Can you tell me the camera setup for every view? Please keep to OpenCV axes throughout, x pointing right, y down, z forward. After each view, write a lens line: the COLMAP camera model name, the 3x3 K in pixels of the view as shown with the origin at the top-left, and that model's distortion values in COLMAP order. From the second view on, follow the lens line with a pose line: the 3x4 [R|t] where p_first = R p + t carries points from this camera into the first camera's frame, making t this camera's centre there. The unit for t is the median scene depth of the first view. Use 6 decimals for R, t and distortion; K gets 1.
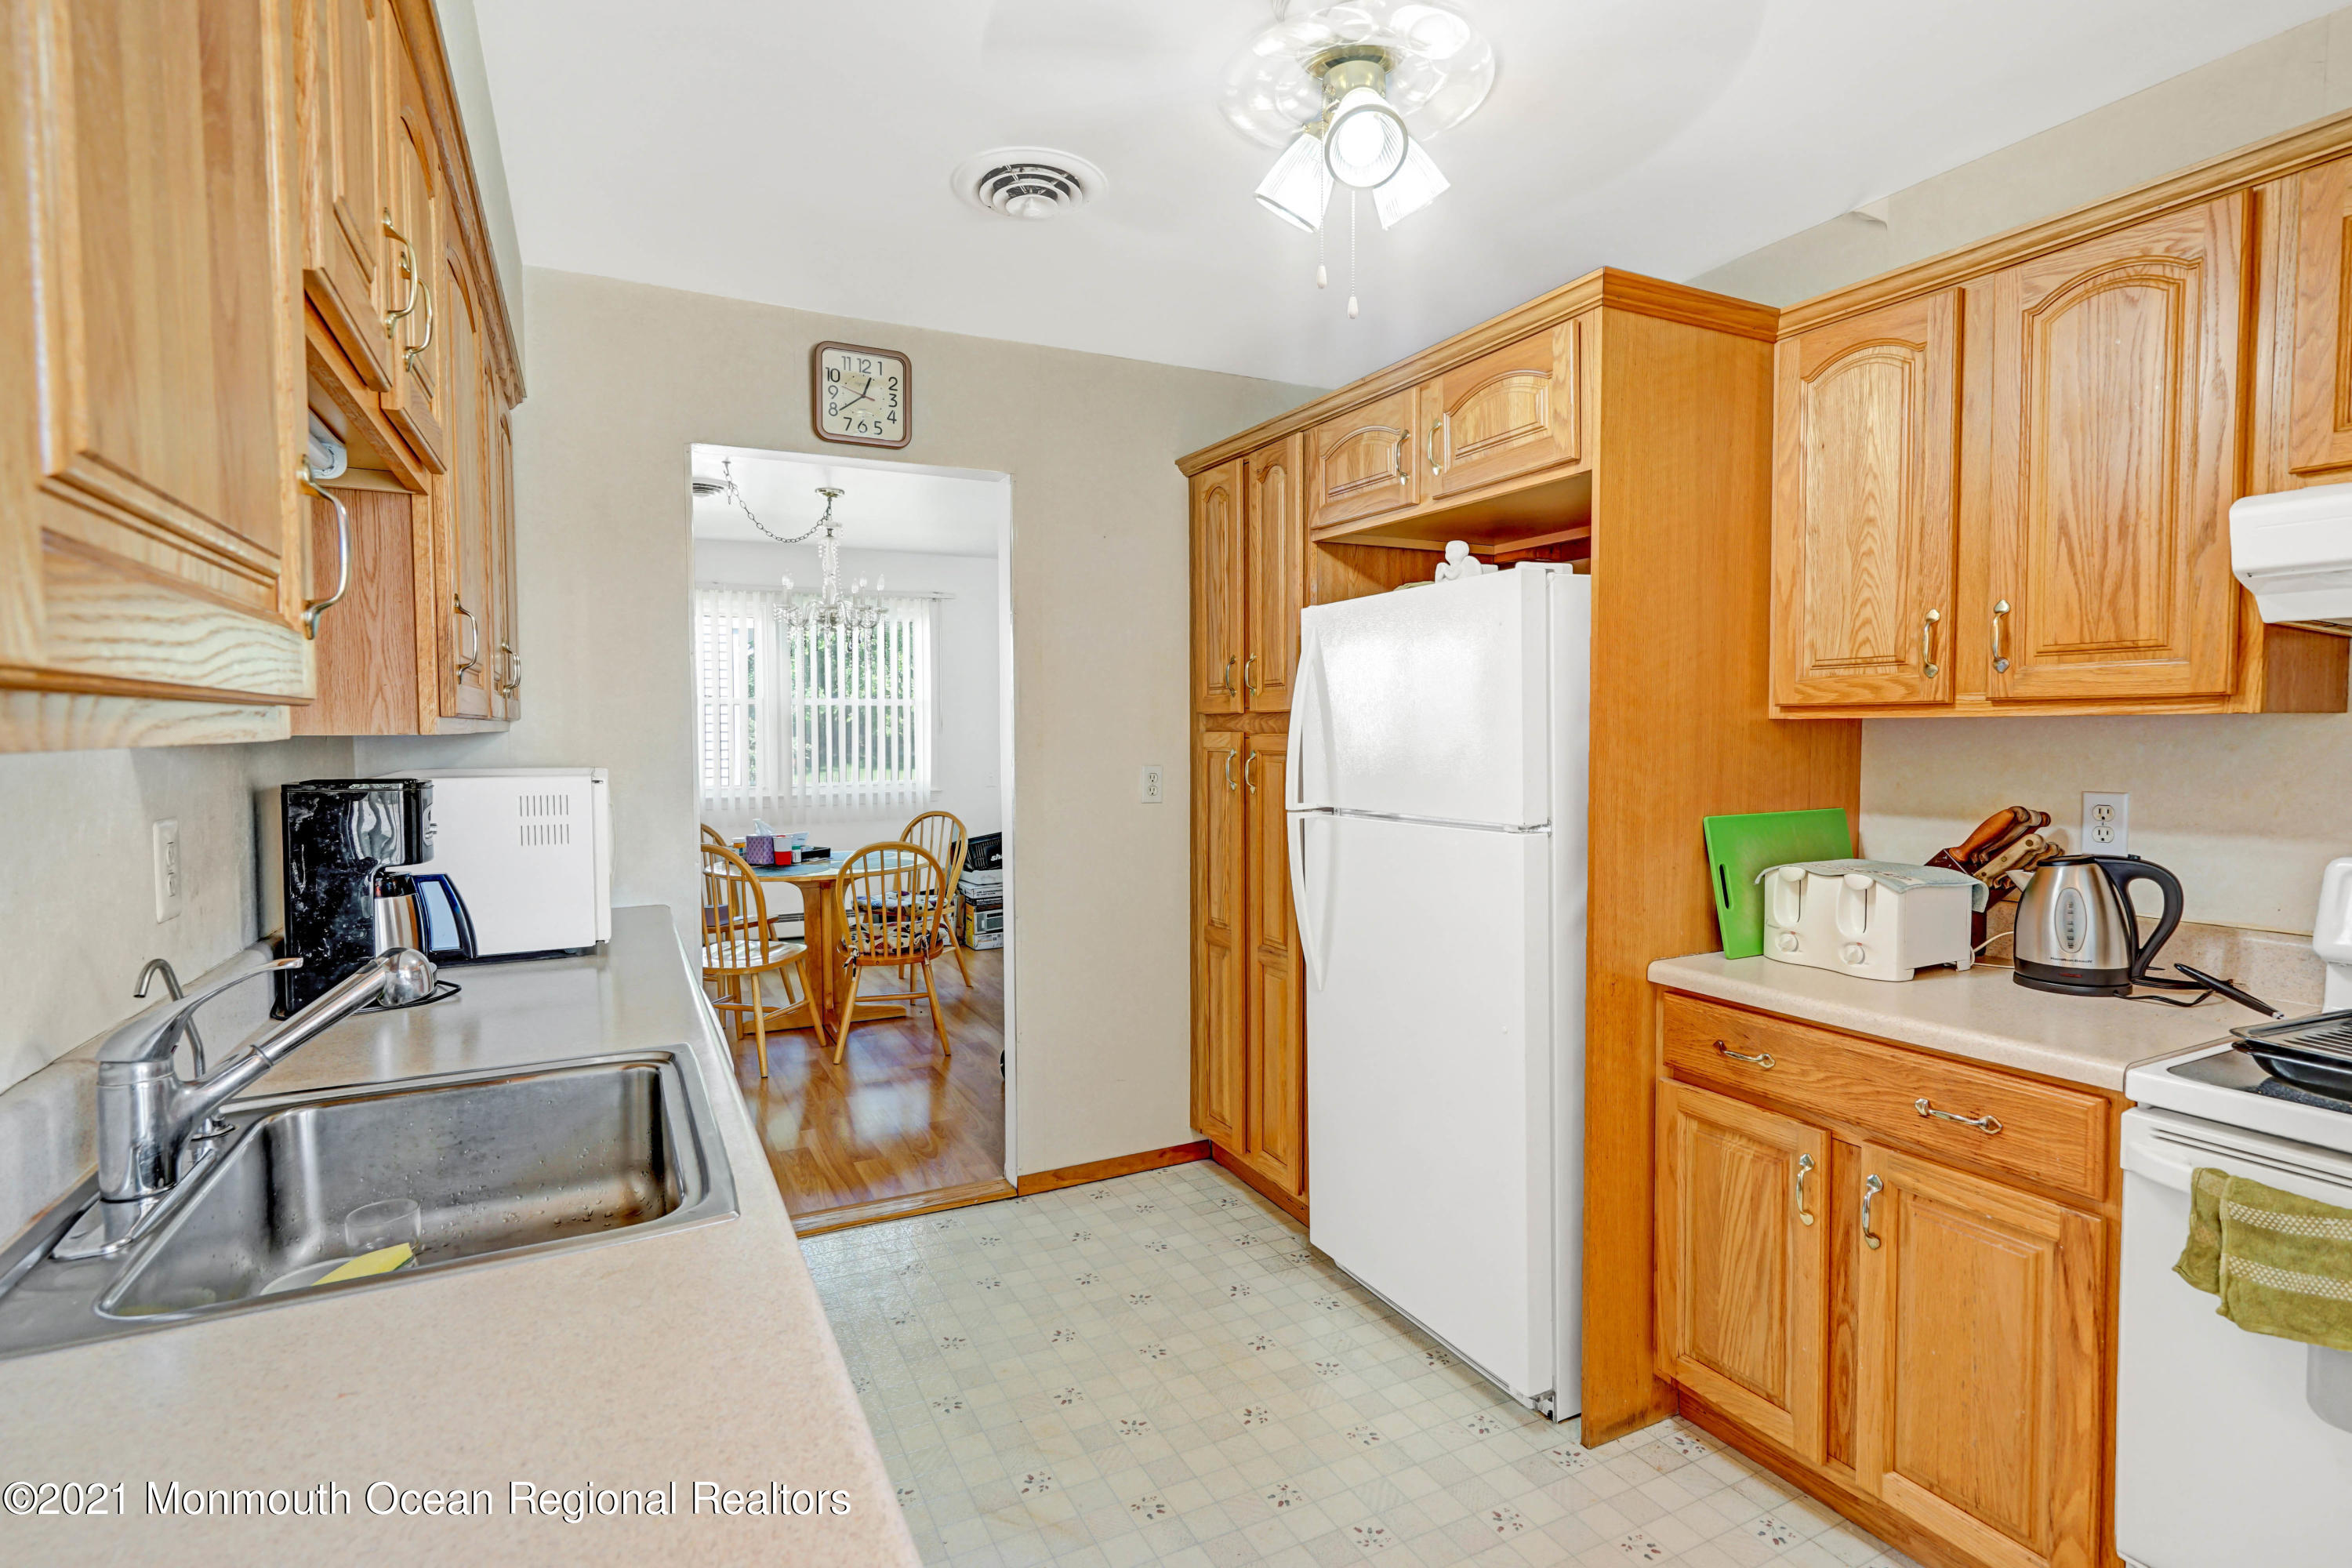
lens RADIAL K [[1142.4, 0, 1167.8], [0, 1142.4, 776.8], [0, 0, 1]] dist [0.000634, 0.001506]
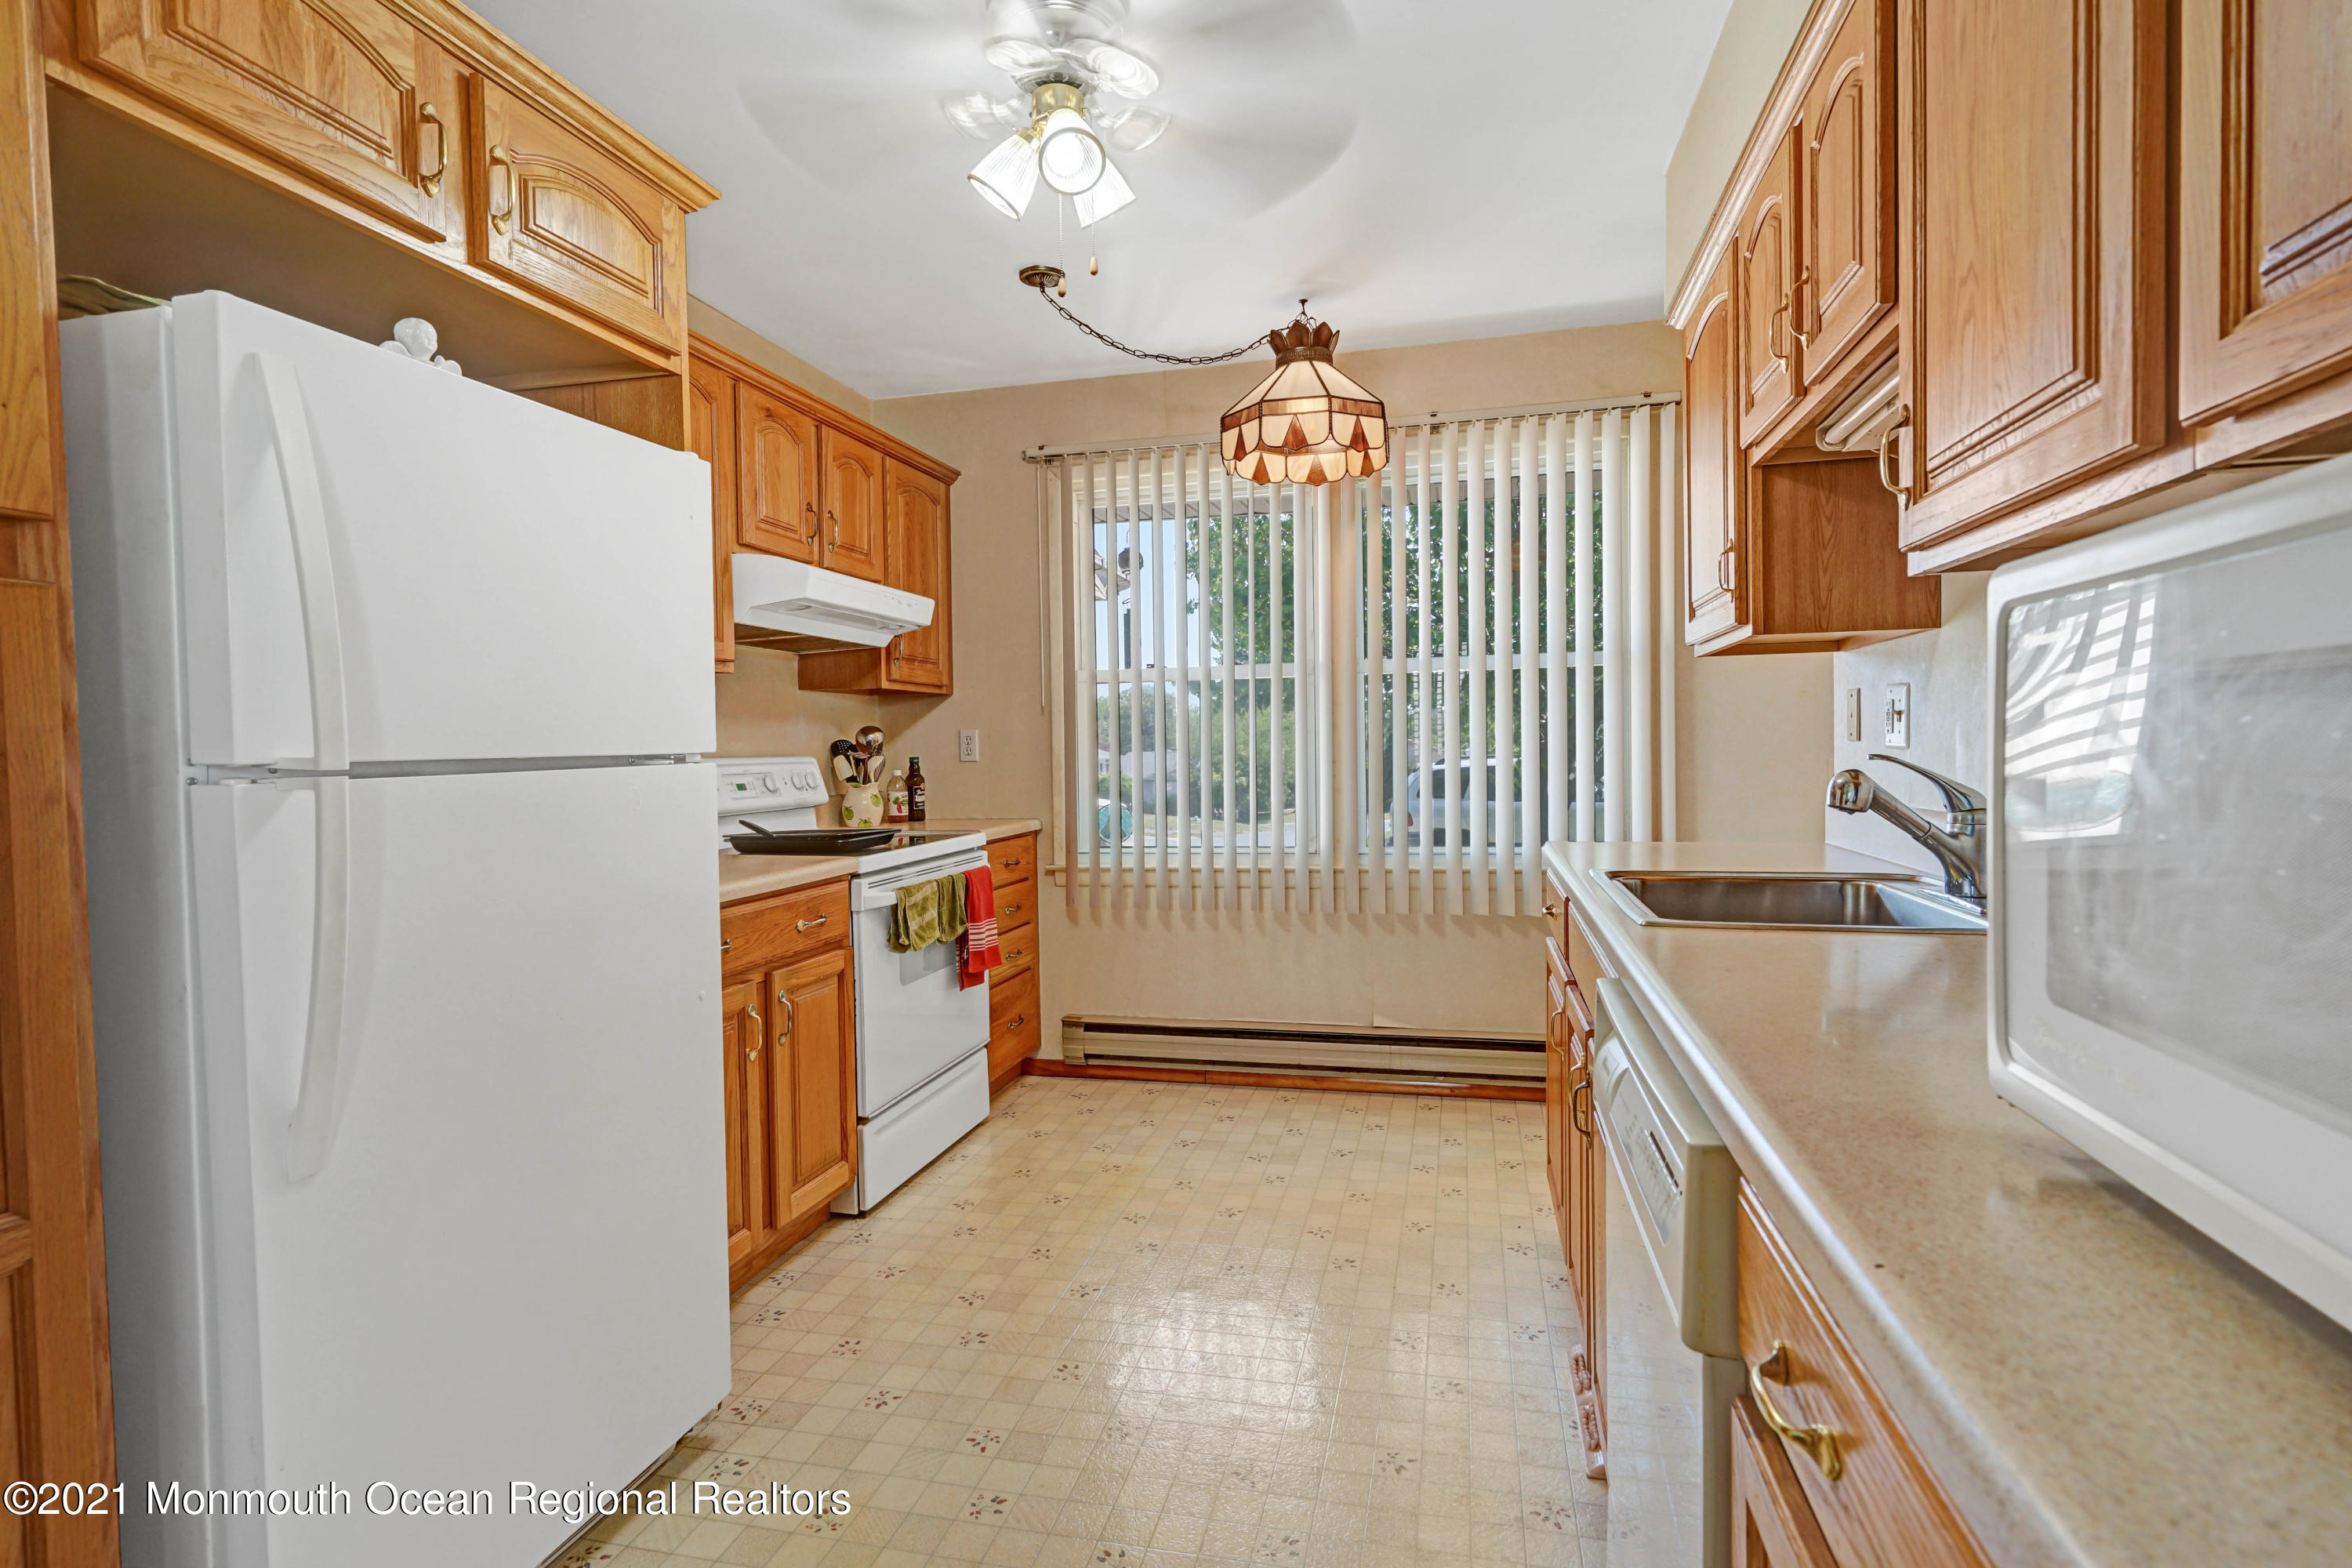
lens RADIAL K [[1142.4, 0, 1177.9], [0, 1142.4, 773.2], [0, 0, 1]] dist [0.000634, 0.001506]
pose [[-0.758742, 0.003463, 0.651382, -0.392039], [0.048686, 0.997490, 0.051407, 0.022689], [-0.649569, 0.070718, -0.757007, 1.035792]]
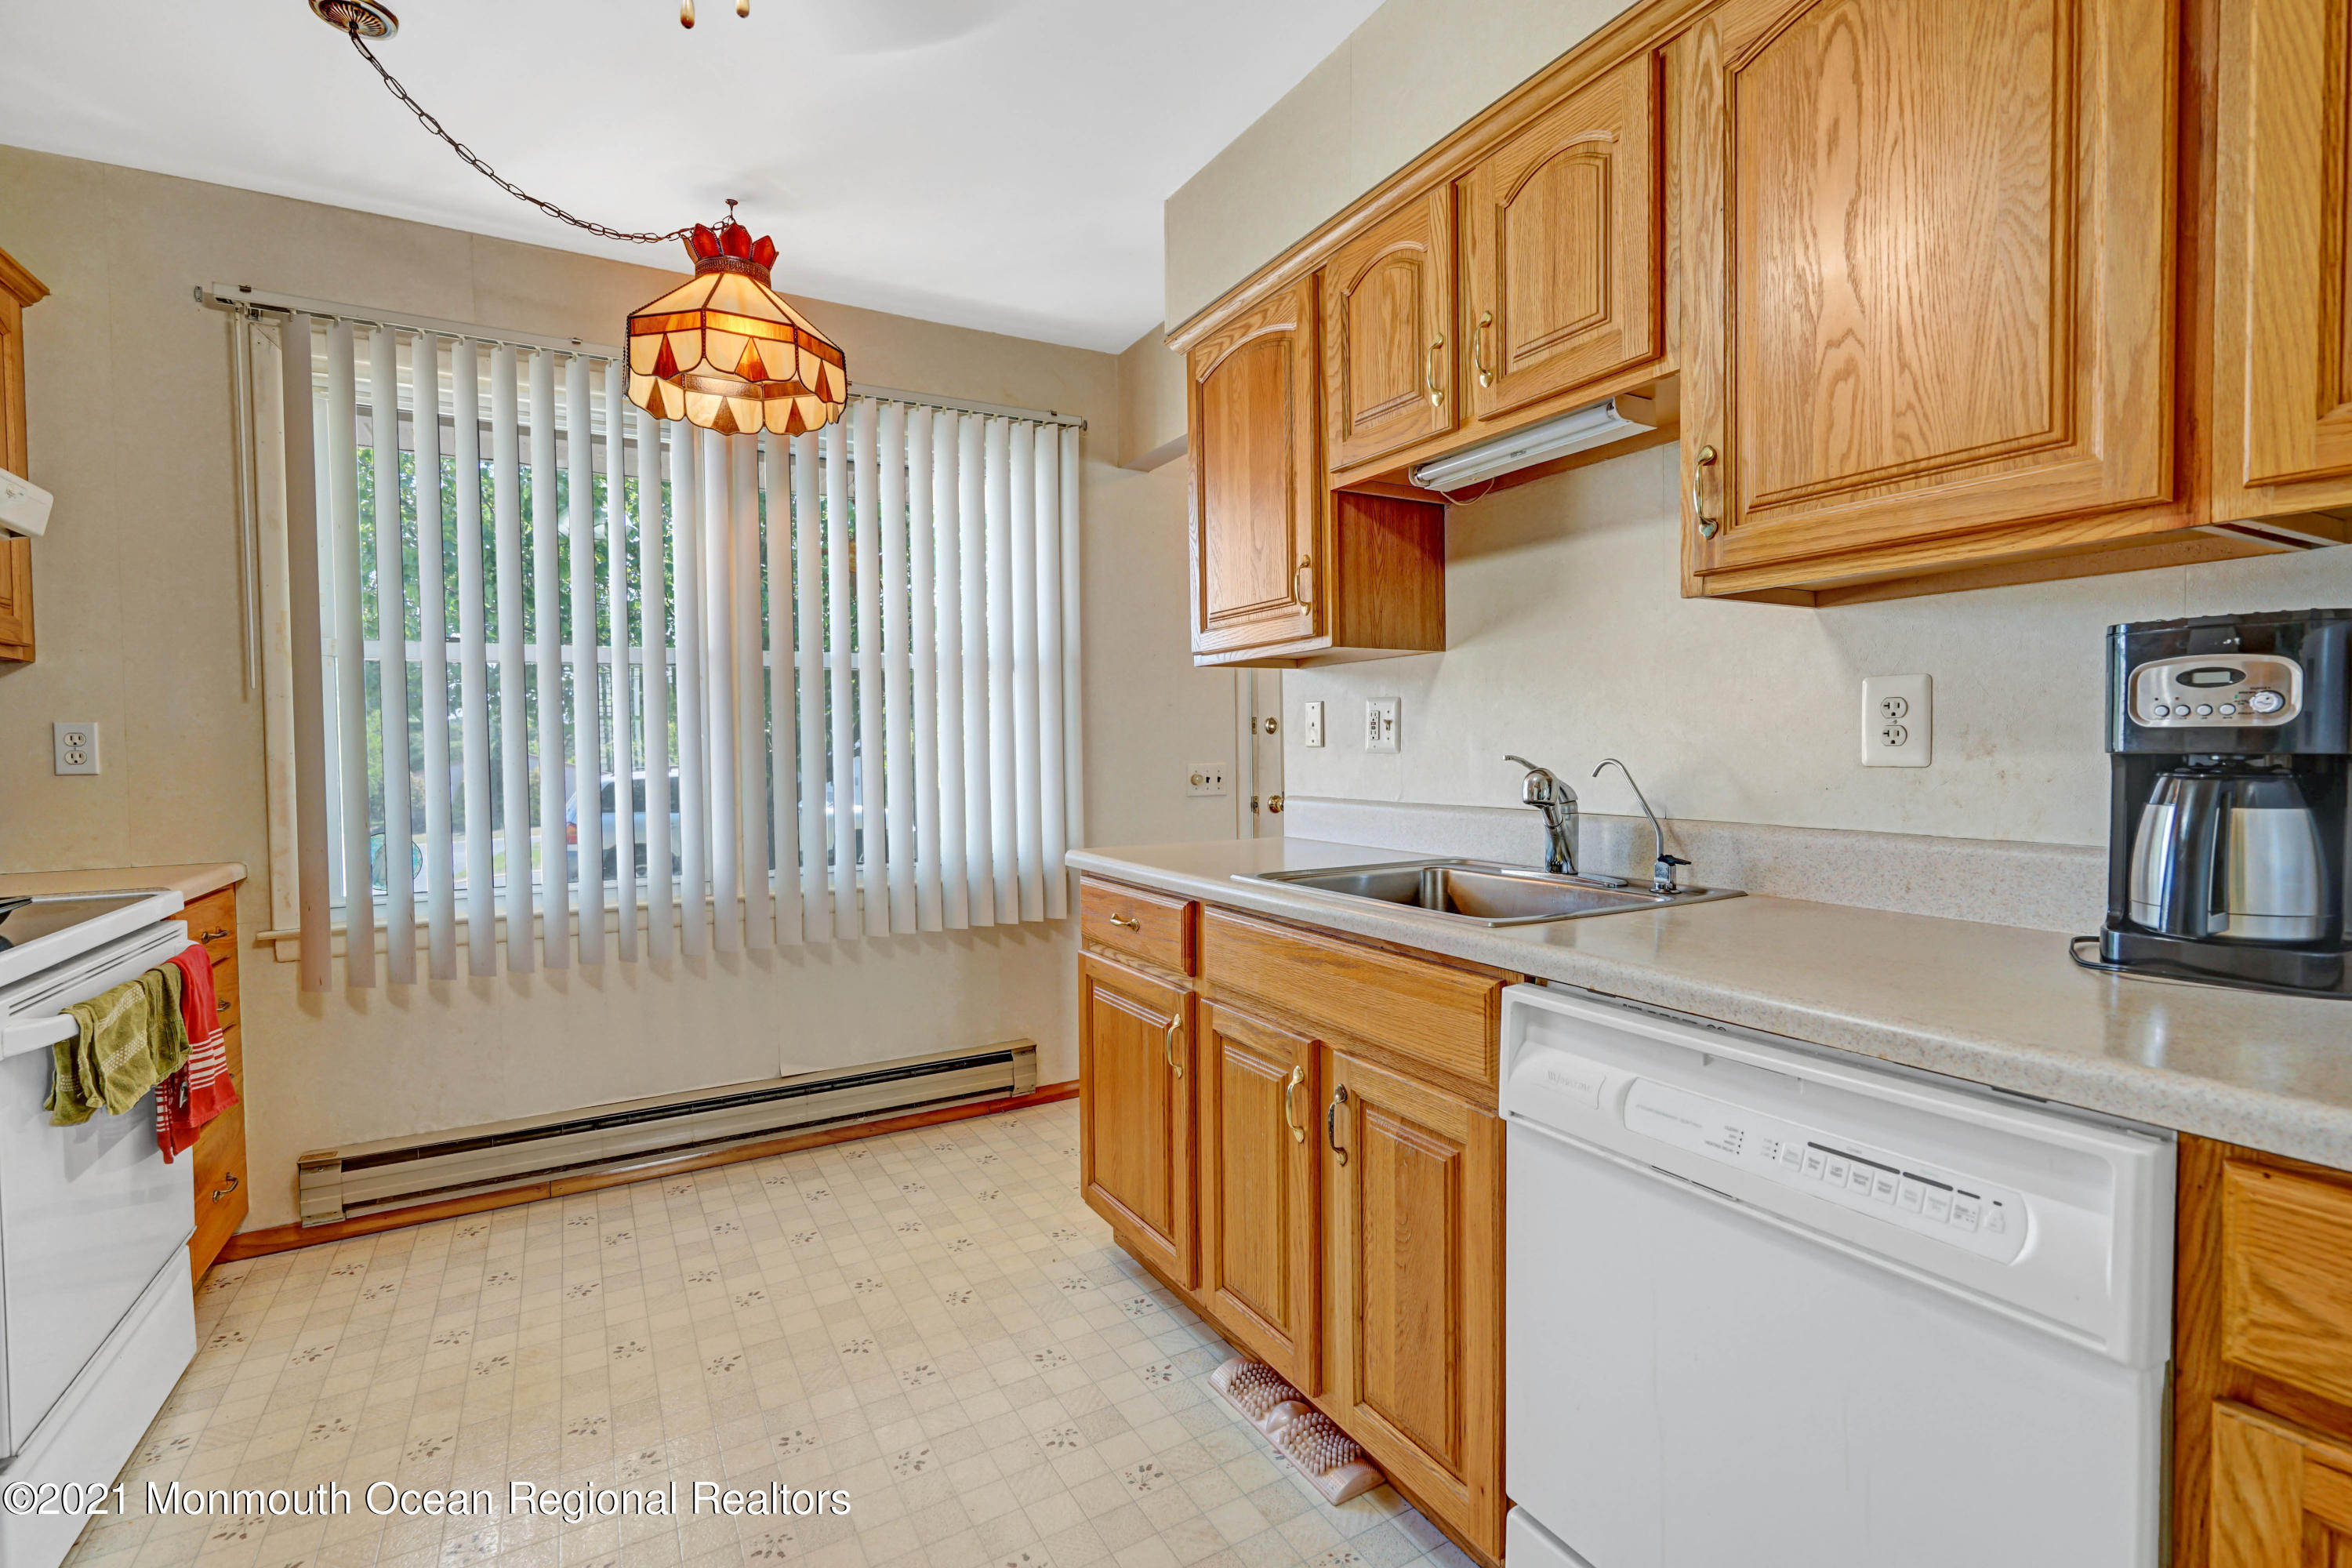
lens RADIAL K [[1069.3, 0, 1184.9], [0, 1069.3, 776.6], [0, 0, 1]] dist [-0.000728, 0.000705]
pose [[-0.998275, 0.019106, -0.055508, -0.066094], [0.015130, 0.997348, 0.071187, 0.025233], [0.056721, 0.070225, -0.995917, 0.975684]]
